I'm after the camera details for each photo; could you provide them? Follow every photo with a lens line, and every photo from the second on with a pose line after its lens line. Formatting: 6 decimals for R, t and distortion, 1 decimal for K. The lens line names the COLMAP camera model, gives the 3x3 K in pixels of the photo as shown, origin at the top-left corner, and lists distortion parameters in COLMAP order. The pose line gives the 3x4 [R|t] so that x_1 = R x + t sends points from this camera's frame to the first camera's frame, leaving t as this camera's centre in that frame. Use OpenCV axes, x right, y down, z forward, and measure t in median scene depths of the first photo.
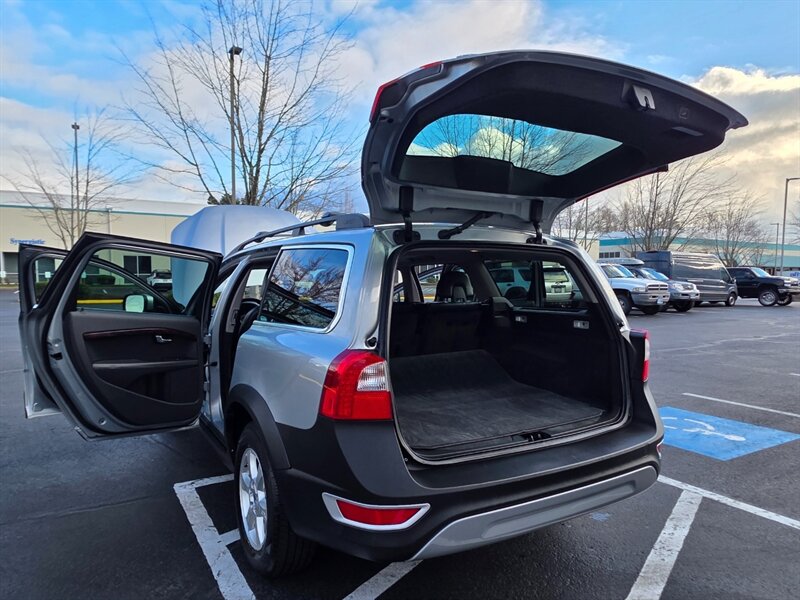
lens RADIAL K [[534.6, 0, 396.0], [0, 534.6, 304.5], [0, 0, 1]] dist [0.003385, 0.003029]
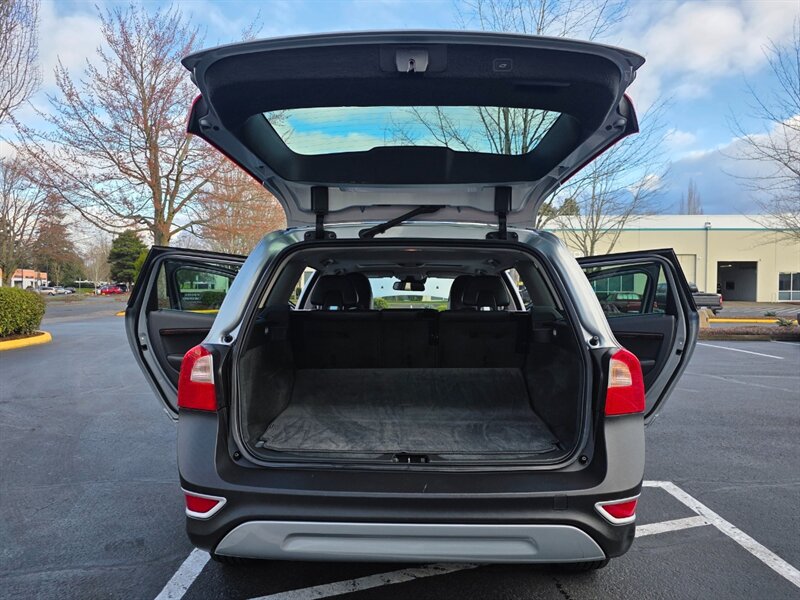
lens RADIAL K [[605.4, 0, 401.7], [0, 605.4, 297.0], [0, 0, 1]] dist [0.039262, -0.020567]
pose [[0.856501, 0.006768, -0.516102, 0.631403], [-0.030701, 0.998812, -0.037852, 0.017733], [0.515232, 0.048265, 0.855691, 0.113127]]
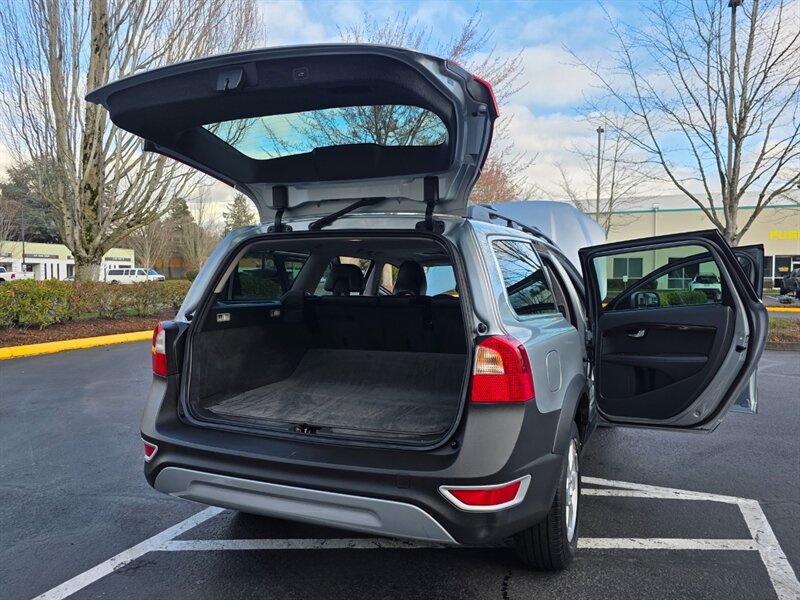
lens RADIAL K [[605.4, 0, 400.1], [0, 605.4, 286.7], [0, 0, 1]] dist [0.039262, -0.020567]
pose [[0.607582, 0.011096, -0.794180, 1.028610], [-0.045574, 0.998742, -0.020913, 0.003792], [0.792949, 0.048900, 0.607323, 0.380161]]
